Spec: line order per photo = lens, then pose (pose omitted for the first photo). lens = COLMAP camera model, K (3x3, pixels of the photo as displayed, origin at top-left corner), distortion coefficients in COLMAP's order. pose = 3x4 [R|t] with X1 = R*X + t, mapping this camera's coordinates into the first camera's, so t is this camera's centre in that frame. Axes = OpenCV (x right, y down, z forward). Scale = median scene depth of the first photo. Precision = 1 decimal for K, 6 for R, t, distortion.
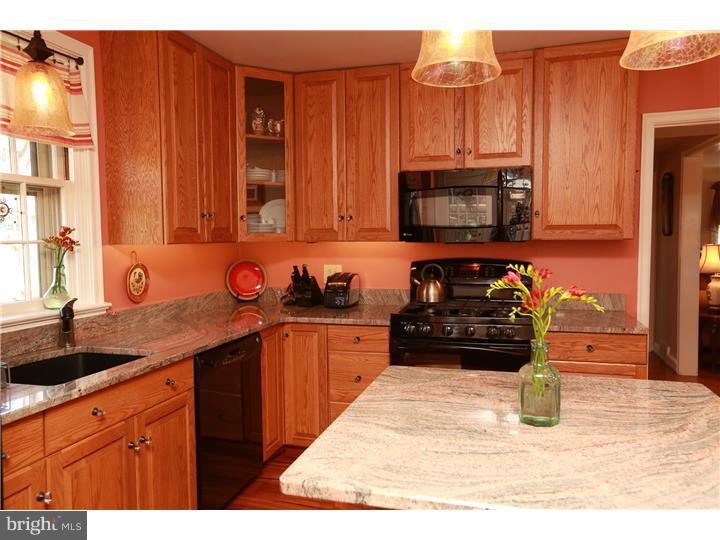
lens RADIAL K [[517.2, 0, 360.0], [0, 517.2, 270.0], [0, 0, 1]] dist [-0.005242, -0.002796]
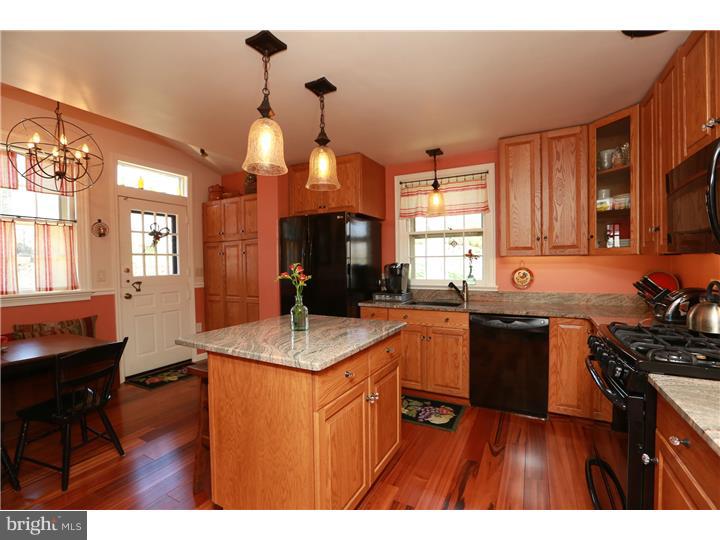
lens RADIAL K [[325.6, 0, 374.8], [0, 325.6, 265.7], [0, 0, 1]] dist [0.000252, 0.000170]
pose [[-0.162165, 0.029382, -0.986326, 0.776575], [-0.045641, 0.998263, 0.037241, -0.037796], [0.985708, 0.051056, -0.160542, 0.674329]]
